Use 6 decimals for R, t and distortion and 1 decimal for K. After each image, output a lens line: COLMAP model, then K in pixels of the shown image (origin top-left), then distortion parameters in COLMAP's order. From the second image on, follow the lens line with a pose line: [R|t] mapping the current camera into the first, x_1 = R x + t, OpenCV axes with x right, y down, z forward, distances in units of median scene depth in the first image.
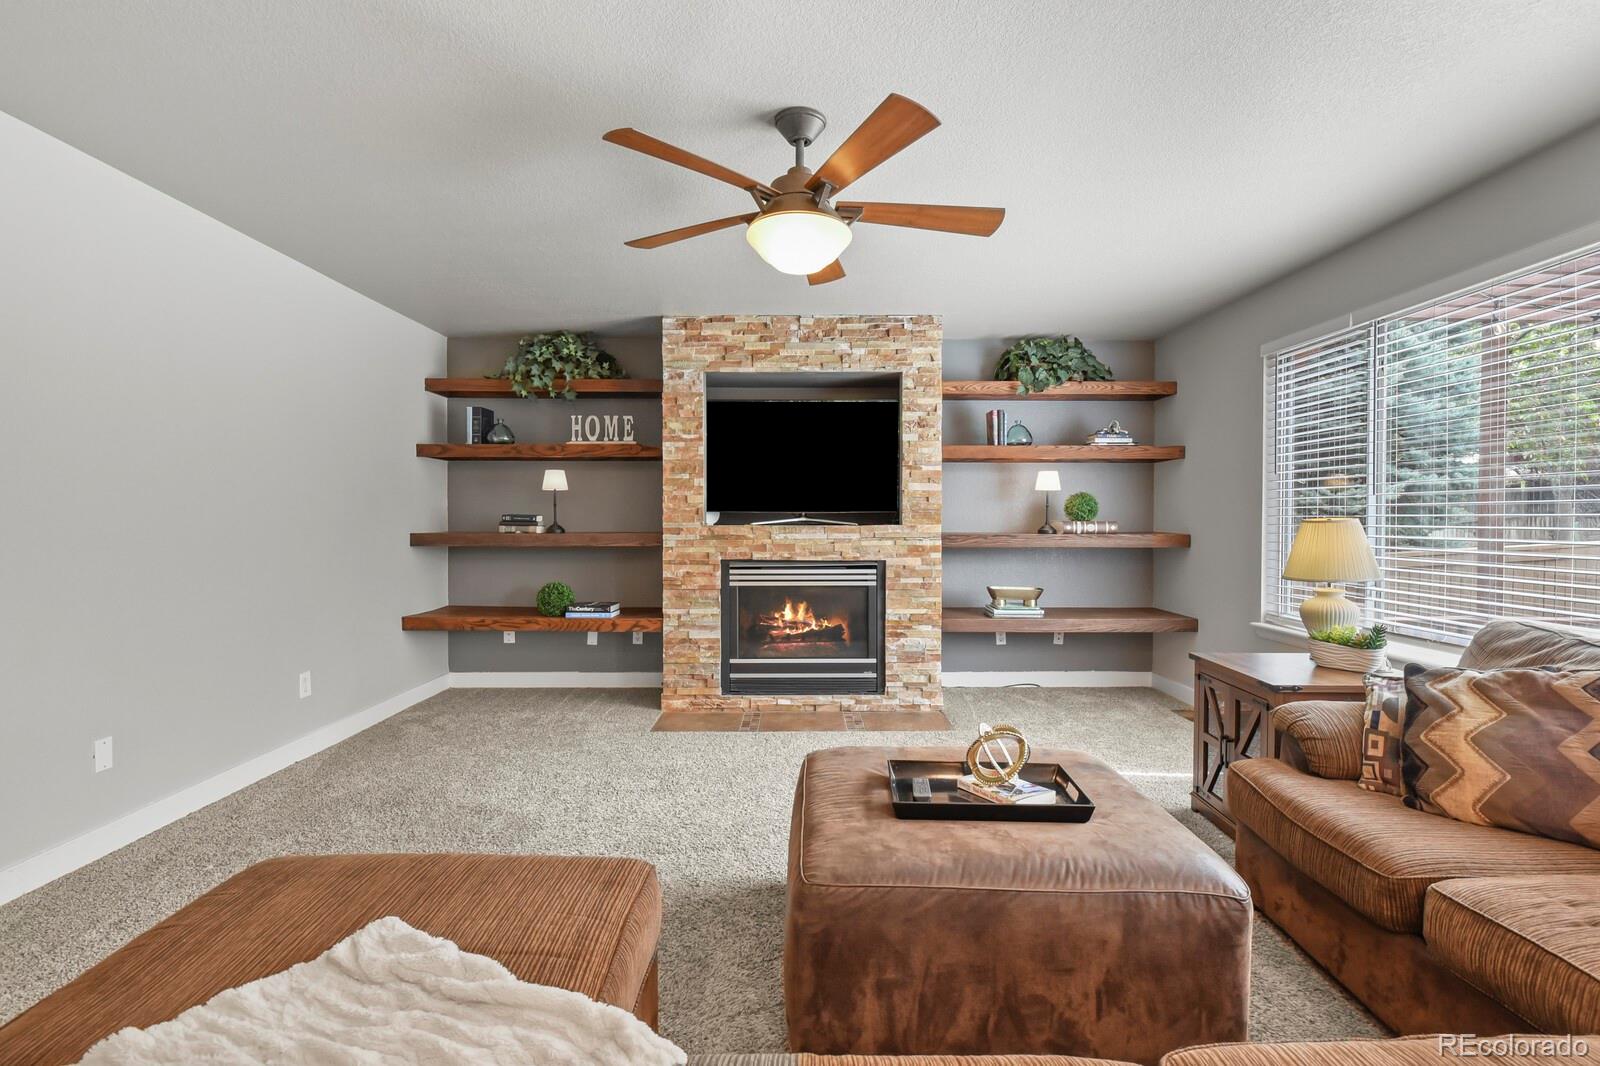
lens RADIAL K [[778.1, 0, 808.2], [0, 778.1, 530.6], [0, 0, 1]] dist [-0.003537, -0.006023]
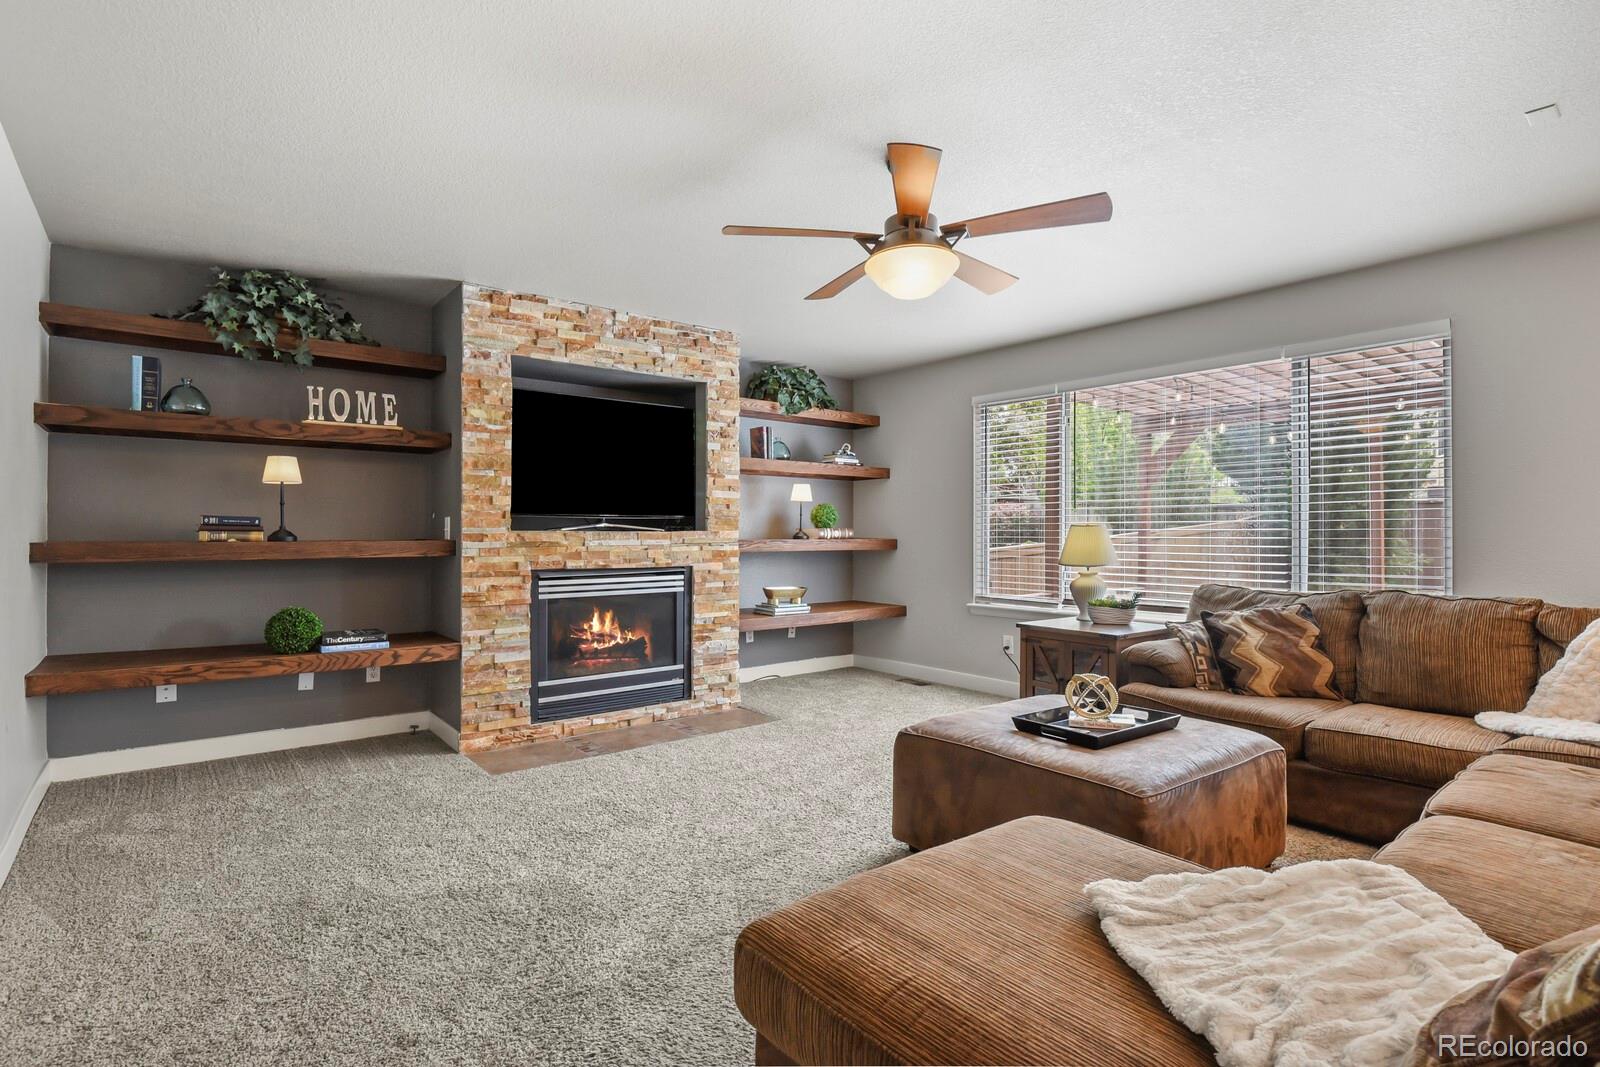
lens RADIAL K [[778.1, 0, 811.0], [0, 778.1, 529.7], [0, 0, 1]] dist [-0.003537, -0.006023]
pose [[0.777228, 0.002733, 0.629214, -0.418406], [0.009353, 0.999830, -0.015896, 0.008842], [-0.629150, 0.018240, 0.777070, 0.114999]]
